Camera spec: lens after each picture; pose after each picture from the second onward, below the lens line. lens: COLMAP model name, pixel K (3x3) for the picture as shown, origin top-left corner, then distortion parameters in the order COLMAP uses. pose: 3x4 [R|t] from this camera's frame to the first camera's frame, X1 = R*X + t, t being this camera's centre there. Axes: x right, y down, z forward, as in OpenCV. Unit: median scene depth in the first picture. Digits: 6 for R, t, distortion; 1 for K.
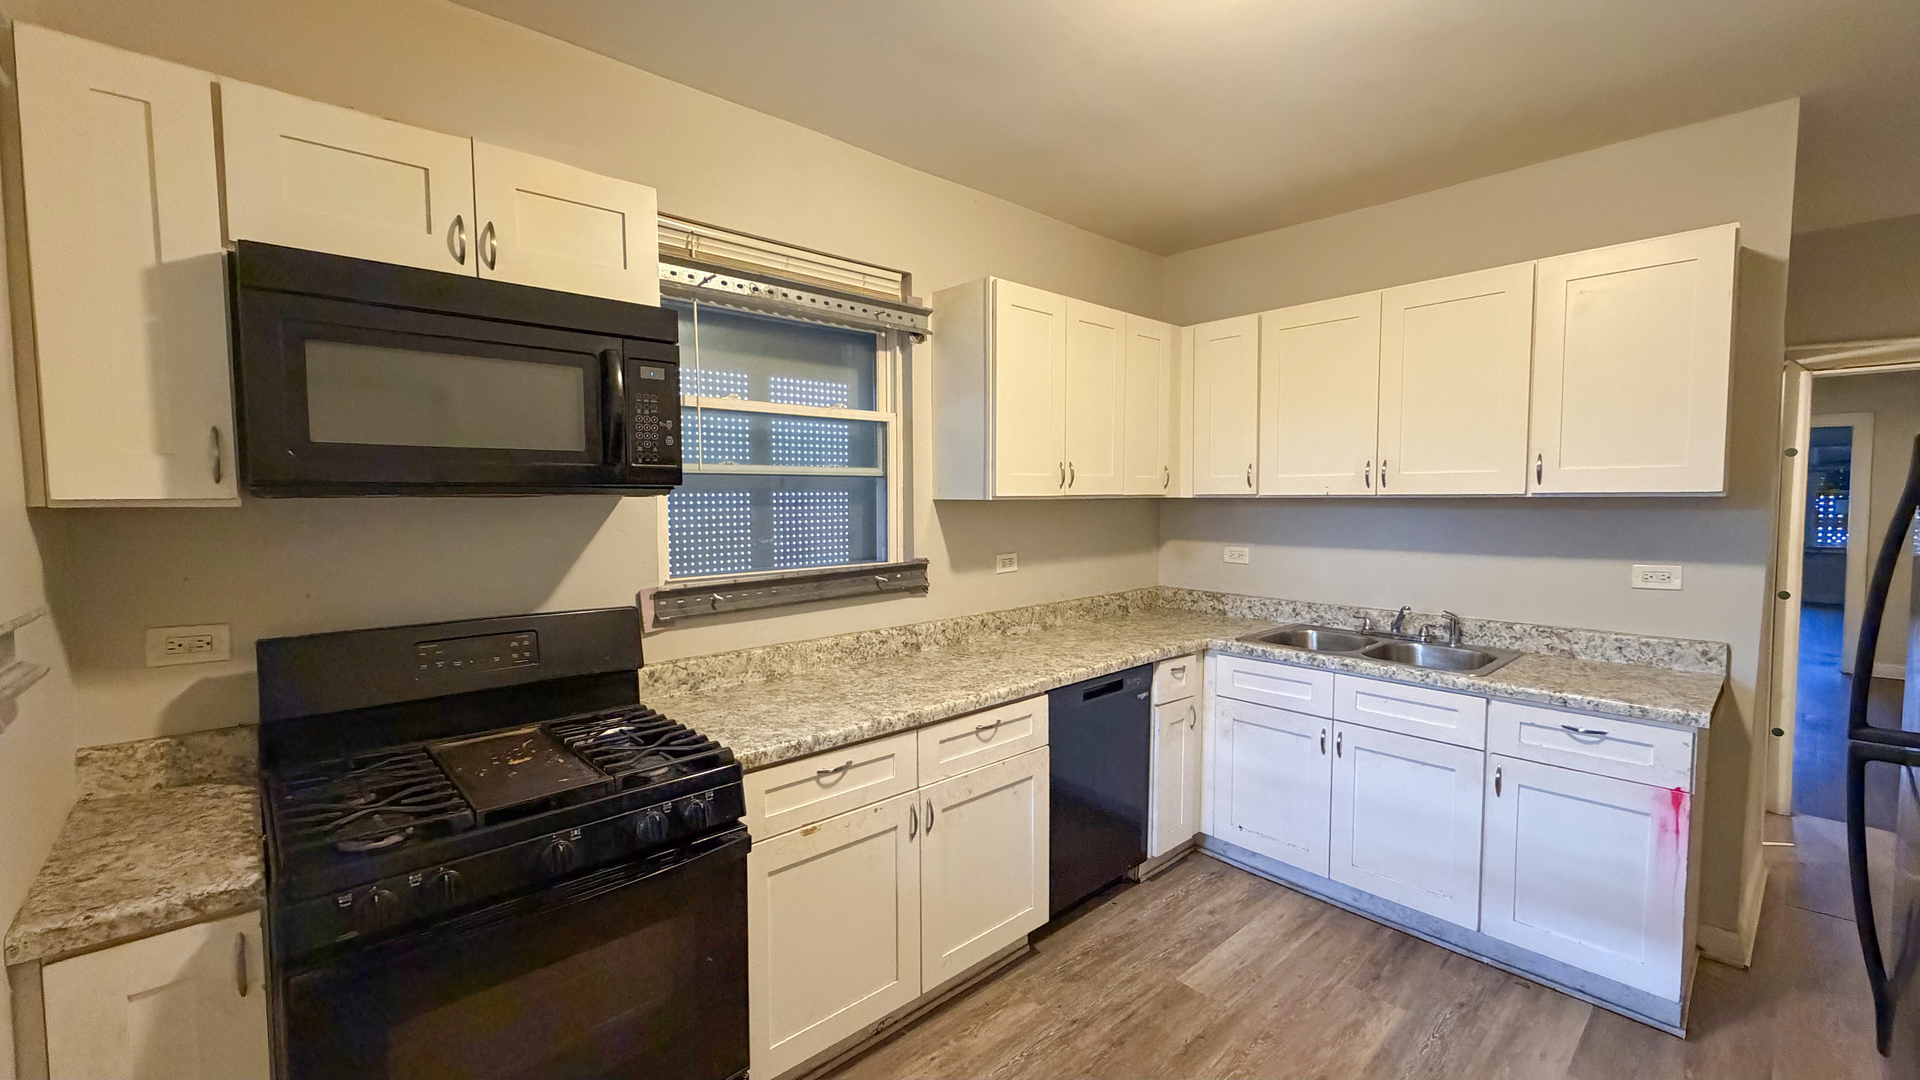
lens RADIAL K [[767.5, 0, 954.0], [0, 767.5, 545.9], [0, 0, 1]] dist [0.001775, -0.000665]
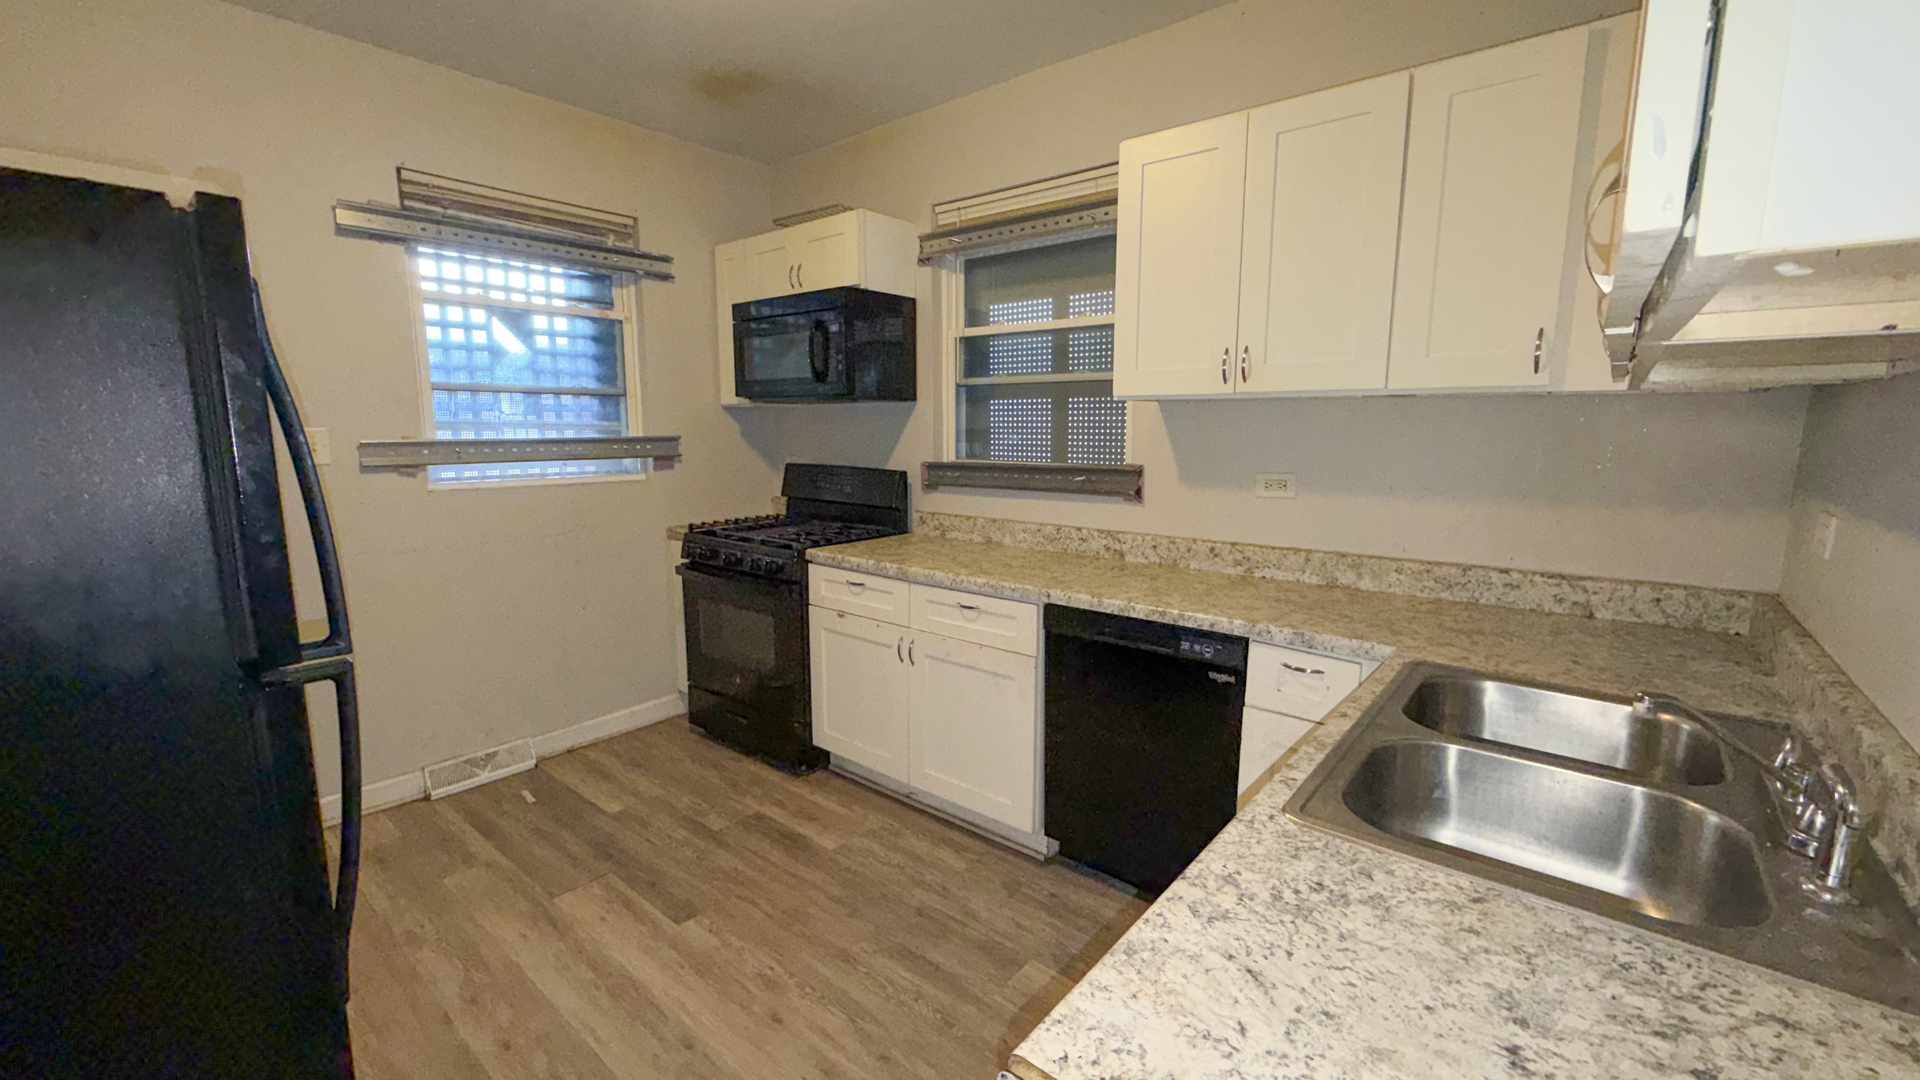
lens RADIAL K [[767.5, 0, 950.4], [0, 767.5, 540.6], [0, 0, 1]] dist [0.001775, -0.000665]
pose [[0.132476, 0.158591, -0.978417, 0.909957], [-0.065408, 0.986364, 0.151023, -0.020474], [0.989026, 0.043989, 0.141042, 0.668863]]
